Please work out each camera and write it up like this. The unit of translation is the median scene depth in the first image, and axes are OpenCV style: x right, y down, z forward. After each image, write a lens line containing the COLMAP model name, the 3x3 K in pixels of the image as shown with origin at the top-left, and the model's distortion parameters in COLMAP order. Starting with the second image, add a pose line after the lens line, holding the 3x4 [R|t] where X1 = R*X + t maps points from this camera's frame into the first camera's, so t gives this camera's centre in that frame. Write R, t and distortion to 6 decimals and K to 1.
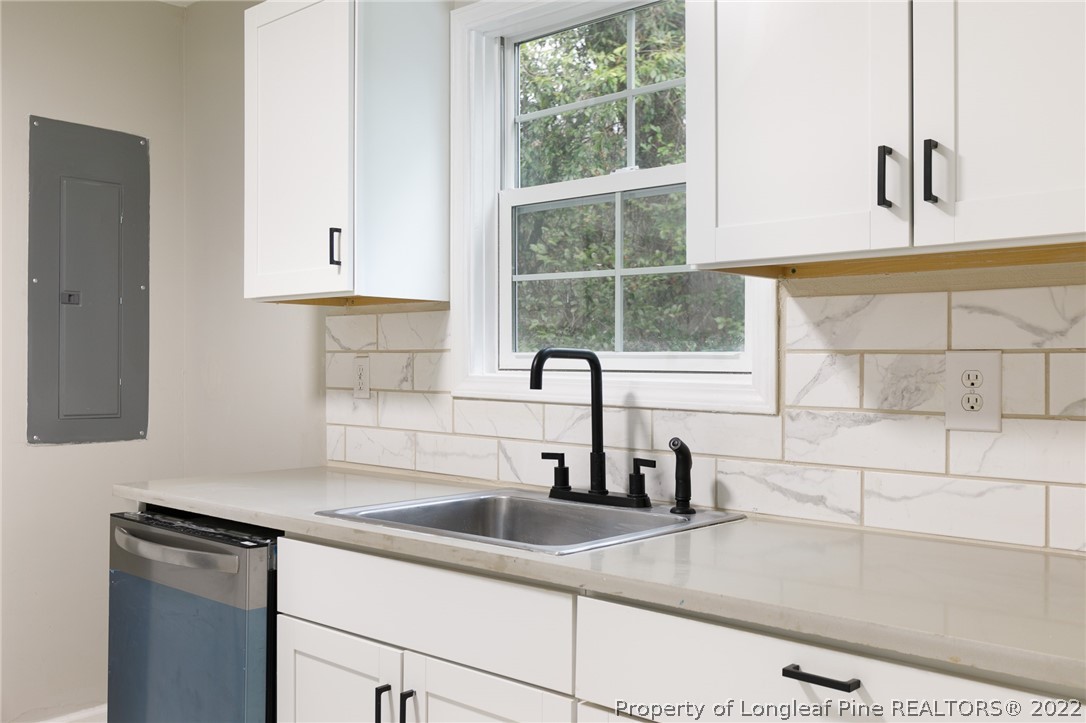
lens RADIAL K [[965.7, 0, 533.1], [0, 965.7, 372.2], [0, 0, 1]] dist [-0.019505, -0.004531]
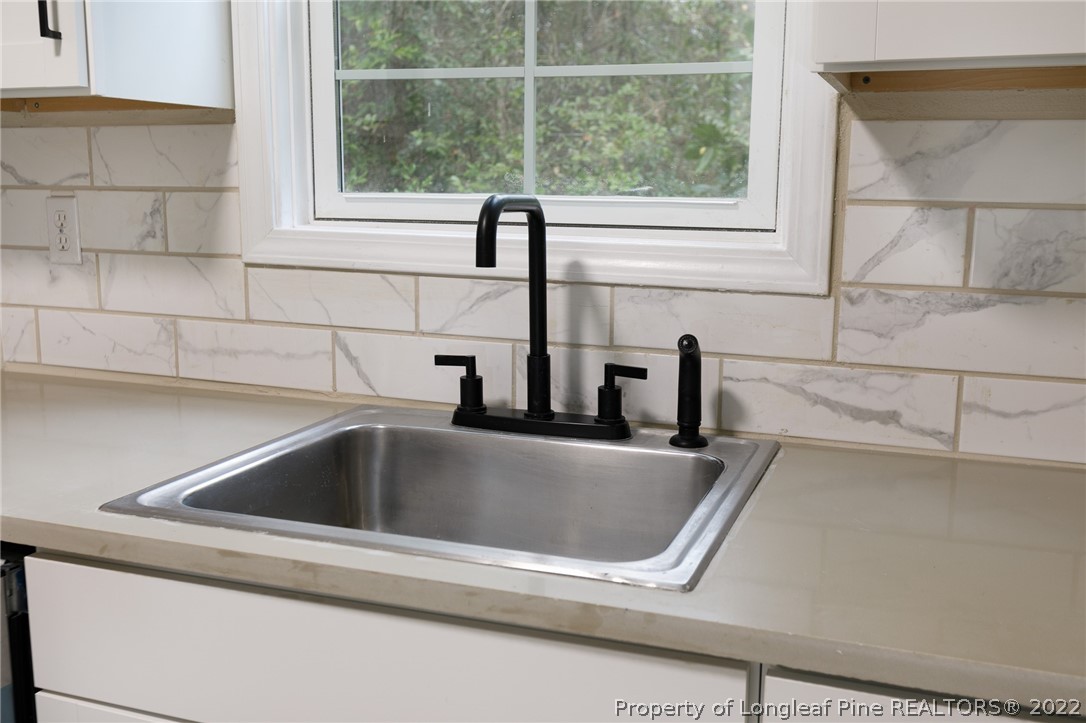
lens RADIAL K [[1048.2, 0, 549.0], [0, 1048.2, 355.9], [0, 0, 1]] dist [-0.015317, 0.000000]
pose [[0.931333, -0.057679, 0.359572, -0.190084], [0.000400, 0.987539, 0.157375, -0.029000], [-0.364168, -0.146425, 0.919751, 0.367375]]
